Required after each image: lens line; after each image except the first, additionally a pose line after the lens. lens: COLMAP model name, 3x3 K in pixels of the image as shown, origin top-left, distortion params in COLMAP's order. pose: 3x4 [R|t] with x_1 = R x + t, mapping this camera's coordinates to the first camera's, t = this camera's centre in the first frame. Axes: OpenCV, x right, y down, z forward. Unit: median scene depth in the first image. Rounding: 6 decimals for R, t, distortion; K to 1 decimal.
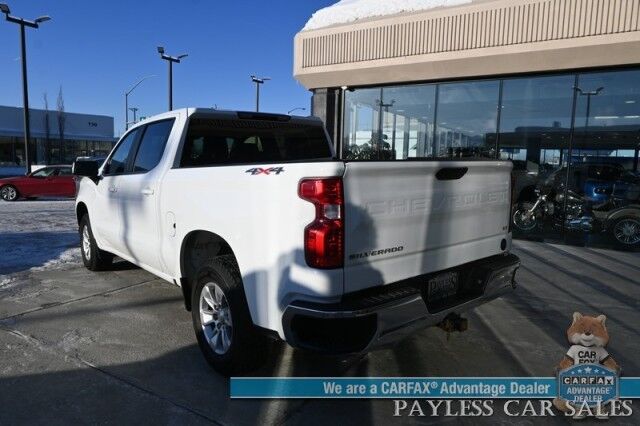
lens RADIAL K [[445.2, 0, 315.8], [0, 445.2, 213.8], [0, 0, 1]] dist [-0.019283, 0.005572]
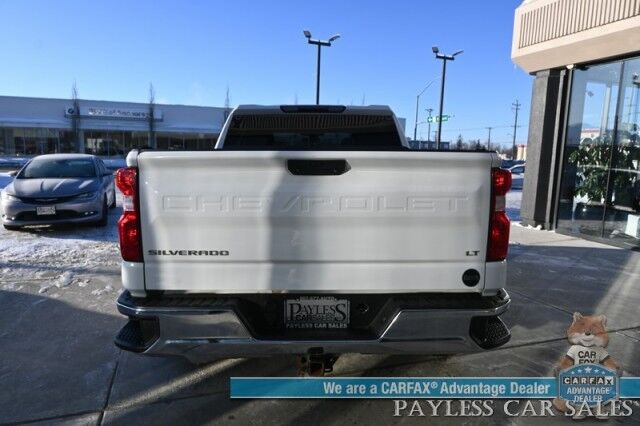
lens RADIAL K [[445.2, 0, 323.7], [0, 445.2, 212.2], [0, 0, 1]] dist [-0.019283, 0.005572]
pose [[0.781709, 0.078712, -0.618656, 0.767303], [-0.080208, 0.996454, 0.025432, -0.033441], [0.618464, 0.029741, 0.785250, 0.394025]]
